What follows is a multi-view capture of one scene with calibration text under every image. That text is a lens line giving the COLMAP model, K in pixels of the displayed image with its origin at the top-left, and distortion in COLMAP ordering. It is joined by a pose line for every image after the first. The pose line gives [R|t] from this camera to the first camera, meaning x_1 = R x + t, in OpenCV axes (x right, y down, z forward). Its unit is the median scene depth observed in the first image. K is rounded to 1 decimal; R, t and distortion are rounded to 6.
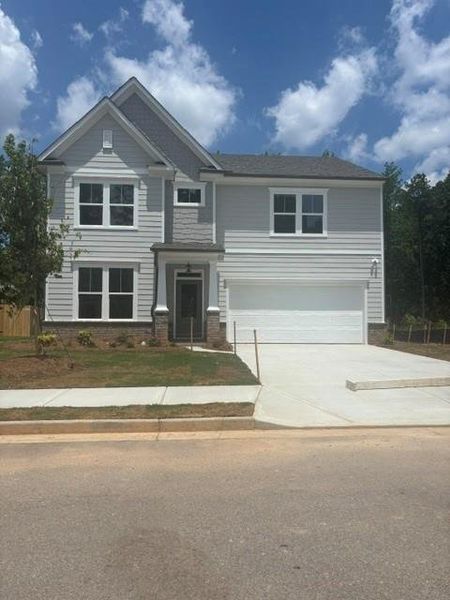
lens RADIAL K [[452.1, 0, 225.0], [0, 452.1, 300.0], [0, 0, 1]] dist [0.038352, -0.060659]
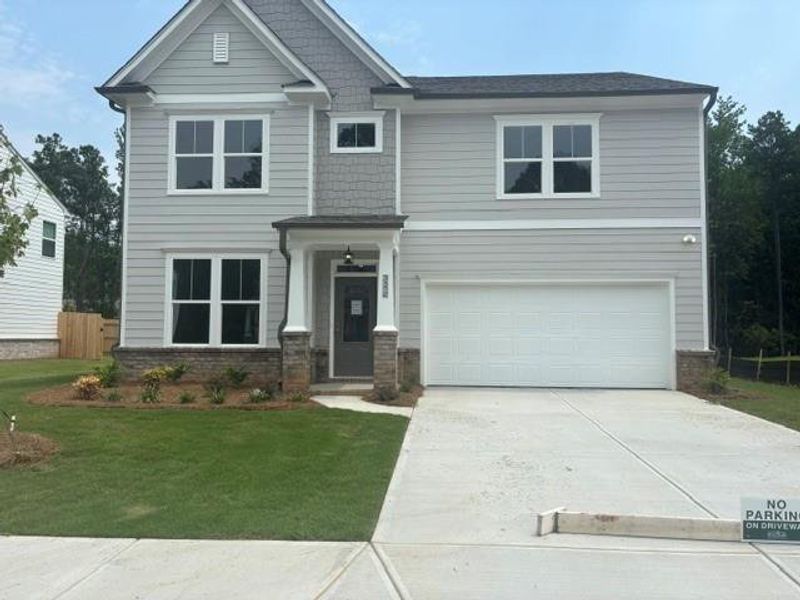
lens RADIAL K [[619.1, 0, 400.0], [0, 619.1, 300.0], [0, 0, 1]] dist [-0.001969, 0.001011]
pose [[0.990178, -0.007764, -0.139598, 0.091482], [0.006297, 0.999920, -0.010950, -0.006116], [0.139672, 0.009963, 0.990148, 0.216642]]
